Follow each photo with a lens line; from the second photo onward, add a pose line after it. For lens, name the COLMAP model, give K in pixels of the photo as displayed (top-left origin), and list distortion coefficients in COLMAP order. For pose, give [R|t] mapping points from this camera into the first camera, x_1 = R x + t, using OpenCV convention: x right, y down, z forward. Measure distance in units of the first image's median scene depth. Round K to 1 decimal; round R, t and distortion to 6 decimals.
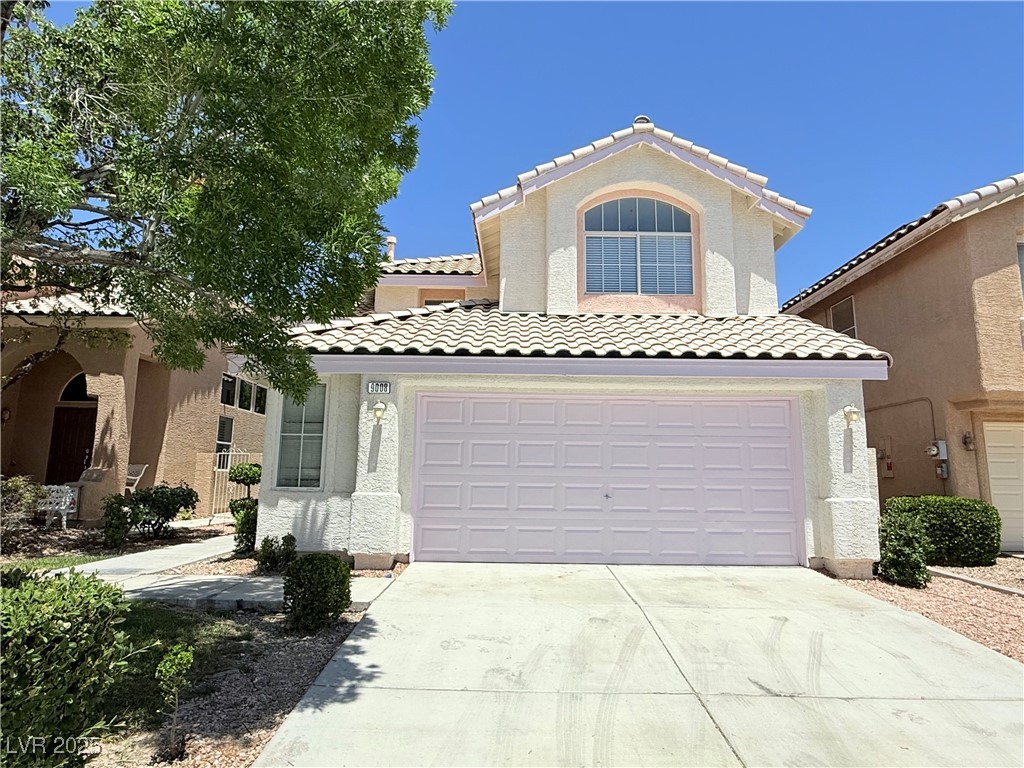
lens RADIAL K [[597.9, 0, 515.0], [0, 597.9, 383.3], [0, 0, 1]] dist [-0.002203, 0.001198]
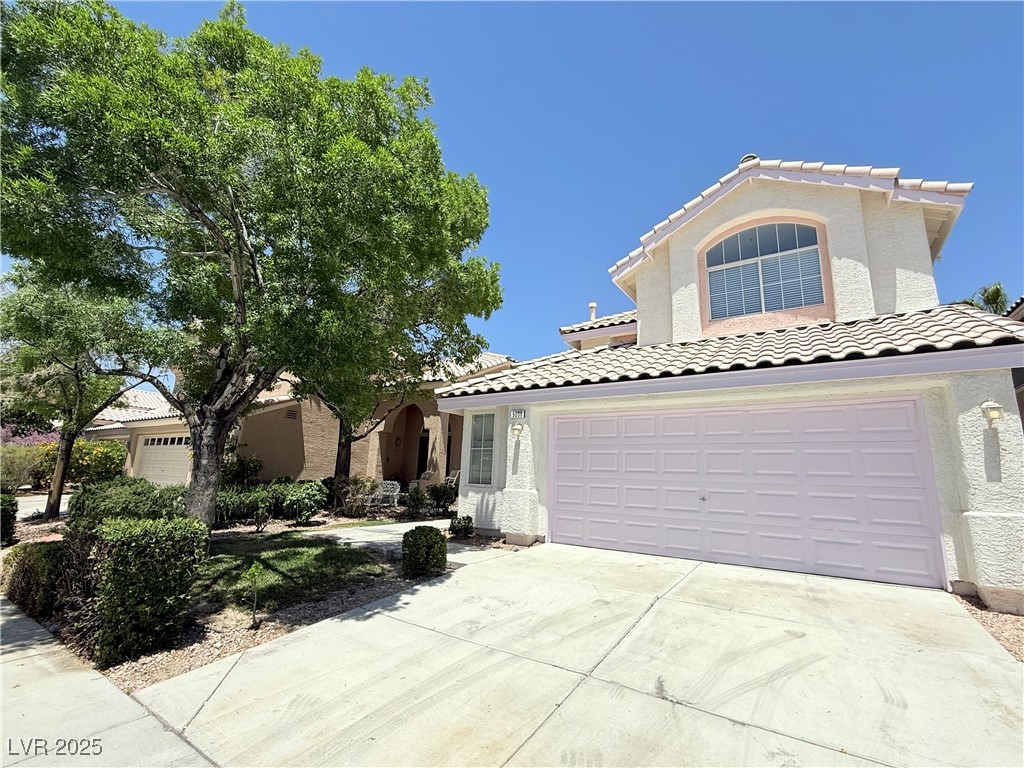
lens RADIAL K [[445.0, 0, 512.8], [0, 445.0, 384.3], [0, 0, 1]] dist [0.000730, -0.000379]
pose [[0.835076, -0.098361, -0.541270, 0.337324], [0.064903, 0.994630, -0.080615, 0.020578], [0.546292, 0.032190, 0.836976, 0.107446]]
